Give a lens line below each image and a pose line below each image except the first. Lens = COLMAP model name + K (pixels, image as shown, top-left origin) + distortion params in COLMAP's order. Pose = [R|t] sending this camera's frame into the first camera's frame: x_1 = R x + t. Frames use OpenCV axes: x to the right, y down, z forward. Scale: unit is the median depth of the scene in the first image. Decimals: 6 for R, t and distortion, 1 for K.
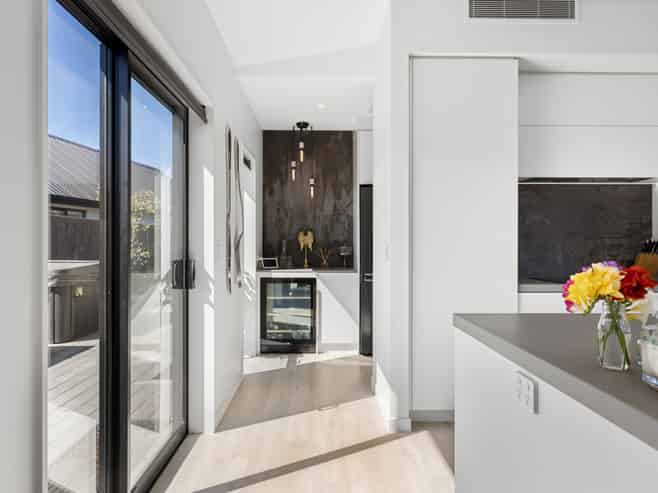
lens RADIAL K [[405.7, 0, 329.0], [0, 405.7, 246.5], [0, 0, 1]] dist [-0.058460, -0.000603]
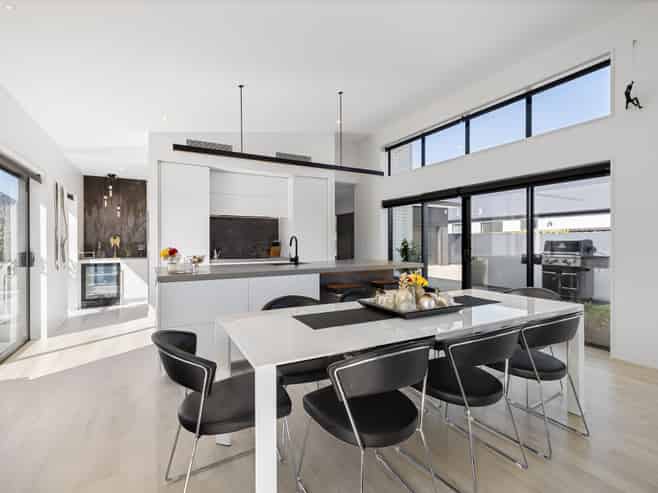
lens RADIAL K [[304.7, 0, 329.0], [0, 304.7, 246.5], [0, 0, 1]] dist [-0.002979, 0.000209]
pose [[0.886248, -0.006625, 0.463163, 0.154418], [0.004449, 0.999973, 0.005790, 0.001777], [-0.463189, -0.003071, 0.886254, -0.590132]]
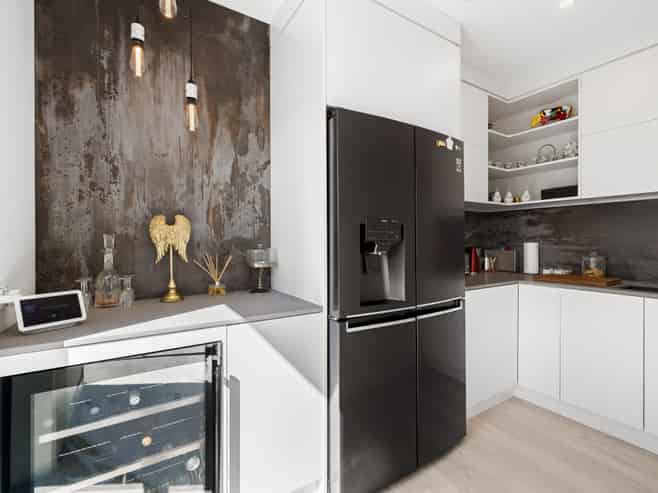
lens RADIAL K [[304.7, 0, 329.0], [0, 304.7, 246.5], [0, 0, 1]] dist [-0.002979, 0.000209]
pose [[0.861919, -0.006838, 0.507000, -0.077374], [0.004640, 0.999974, 0.005599, -0.005523], [-0.507025, -0.002473, 0.861928, 0.650327]]
